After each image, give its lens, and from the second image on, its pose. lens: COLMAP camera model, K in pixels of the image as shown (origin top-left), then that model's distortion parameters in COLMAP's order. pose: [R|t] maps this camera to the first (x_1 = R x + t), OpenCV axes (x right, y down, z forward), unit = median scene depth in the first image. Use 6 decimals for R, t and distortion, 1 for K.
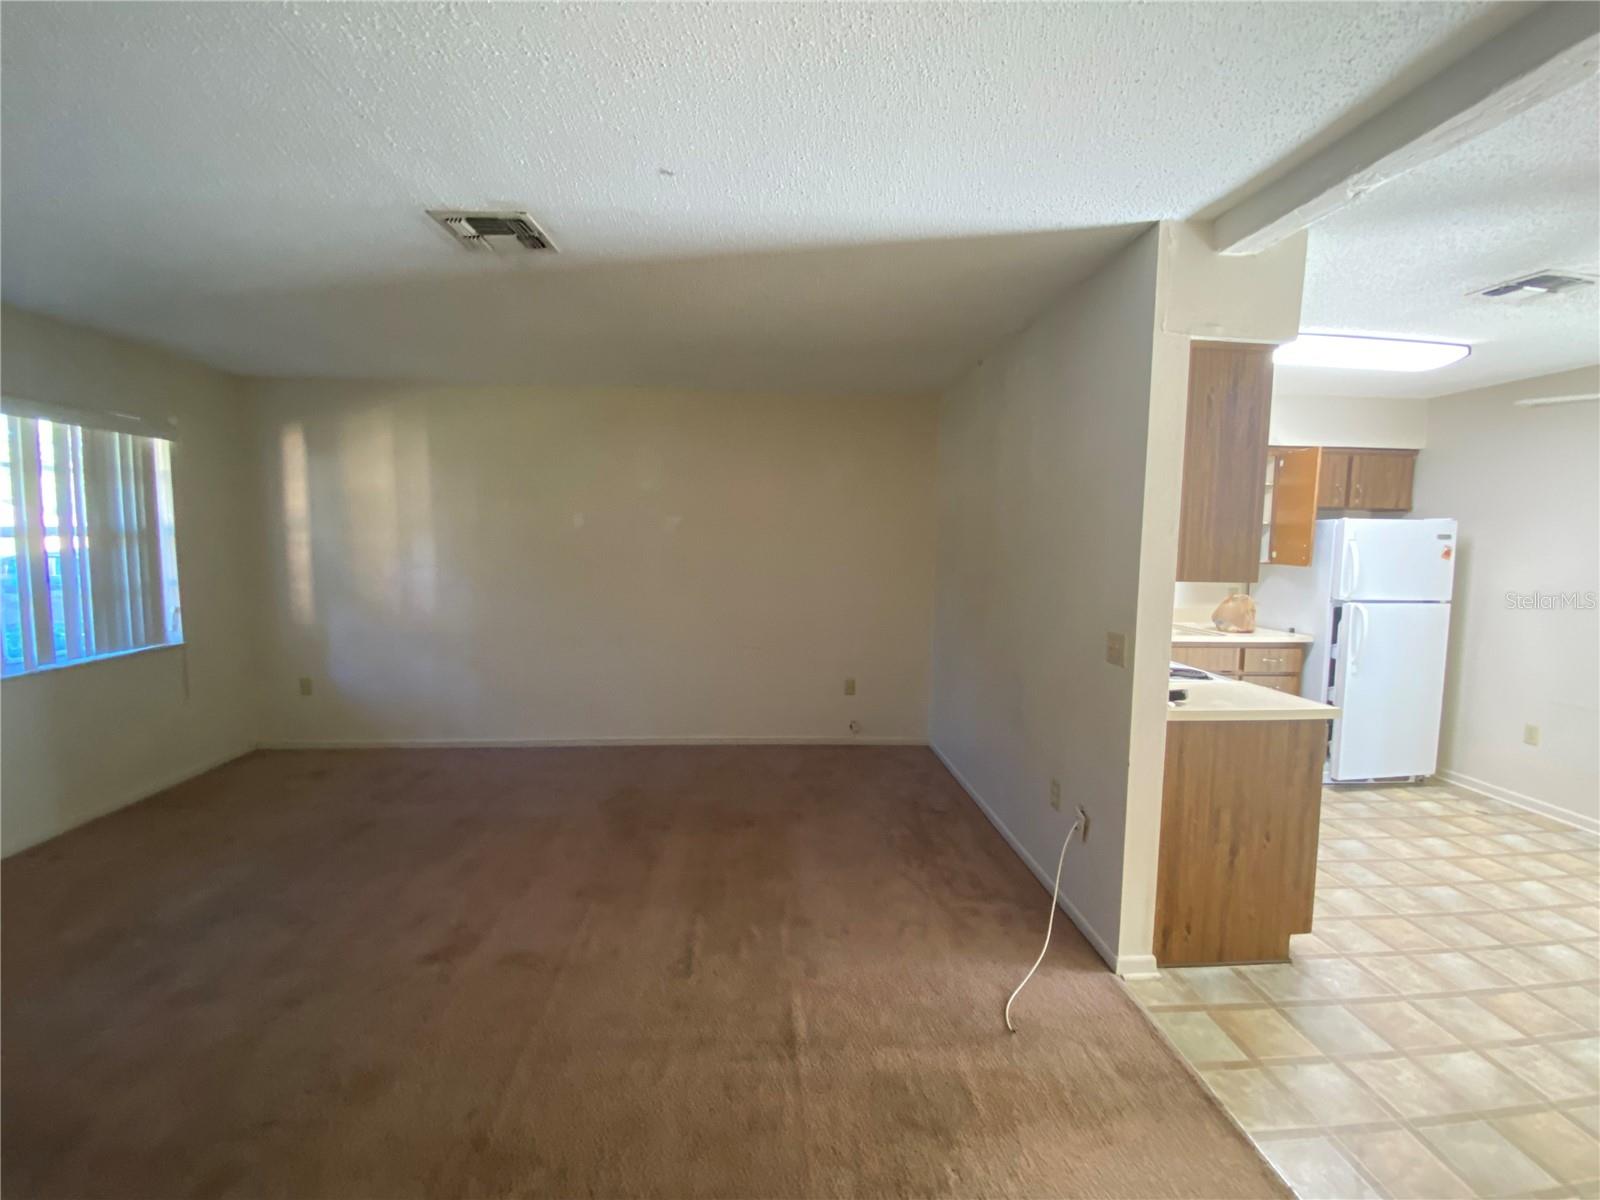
lens RADIAL K [[696.5, 0, 800.8], [0, 696.5, 591.8], [0, 0, 1]] dist [0.012968, -0.010654]
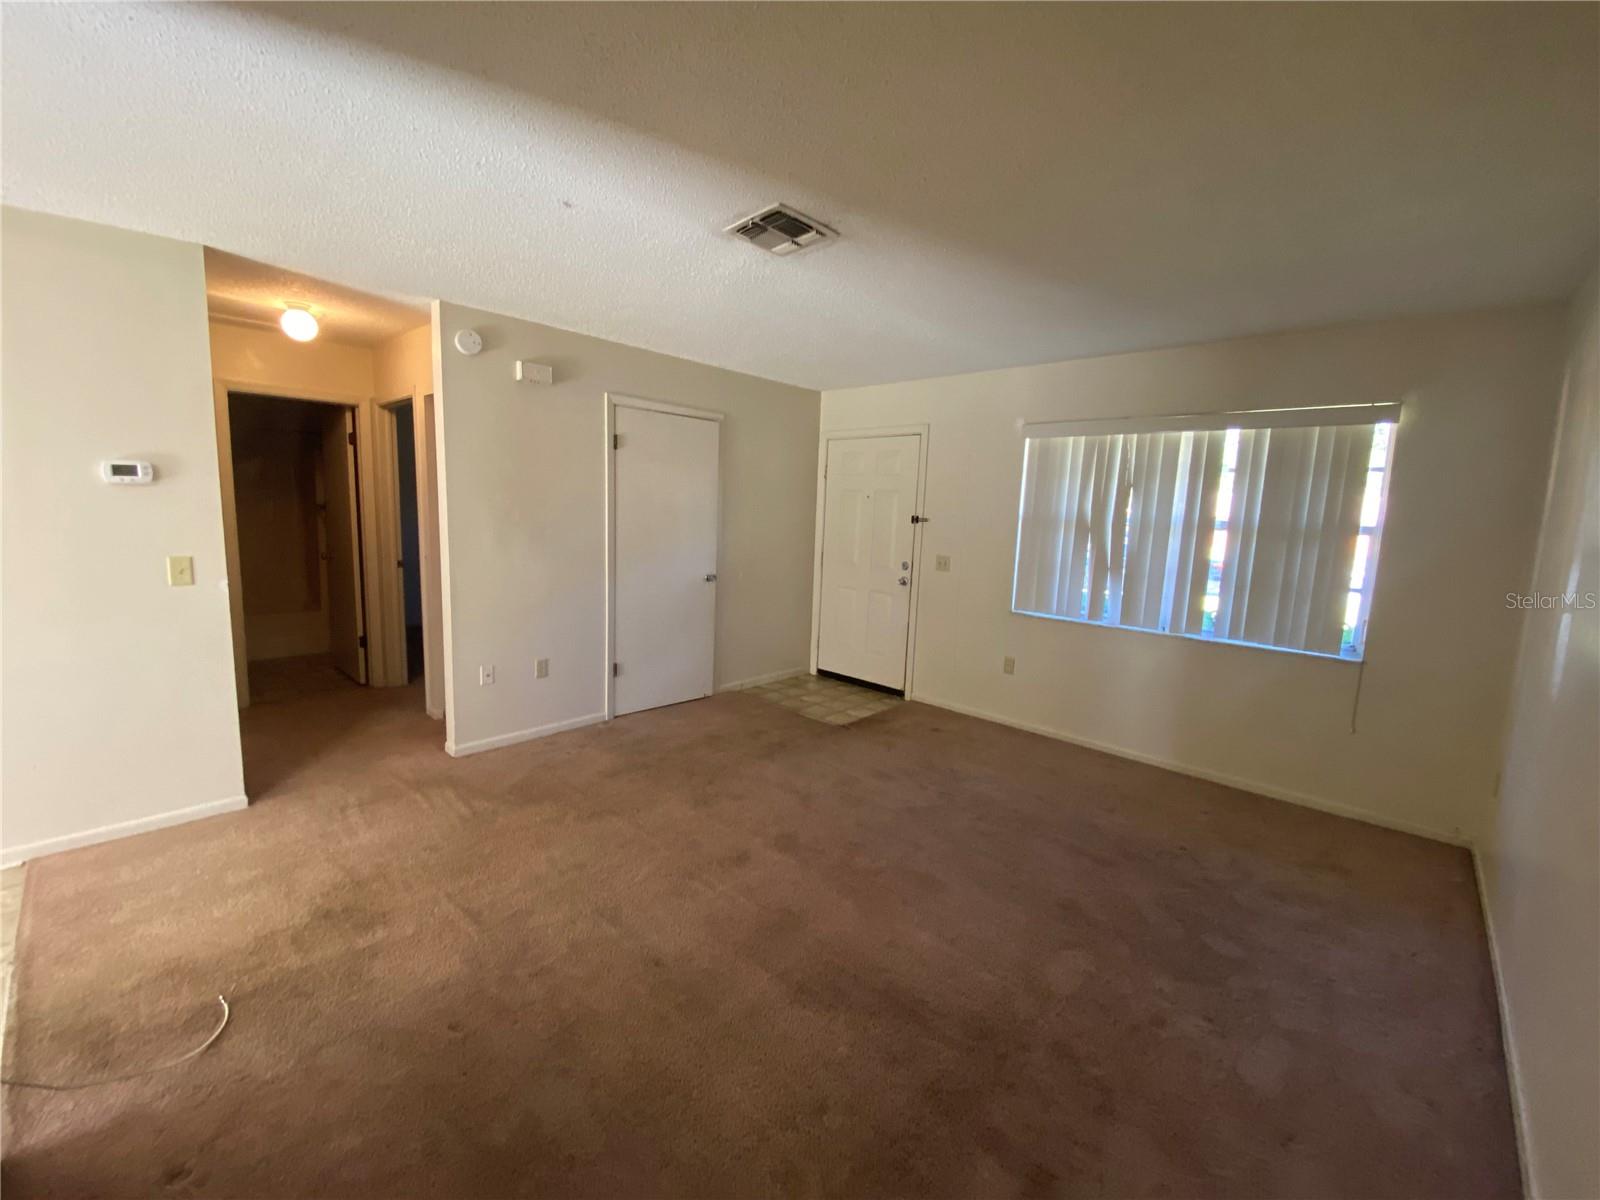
lens RADIAL K [[653.1, 0, 809.4], [0, 653.1, 598.4], [0, 0, 1]] dist [-0.008048, -0.008027]
pose [[-0.736344, 0.053119, -0.674519, 0.181394], [-0.104766, 0.975939, 0.191224, -0.105519], [0.668447, 0.211474, -0.713062, 1.363873]]
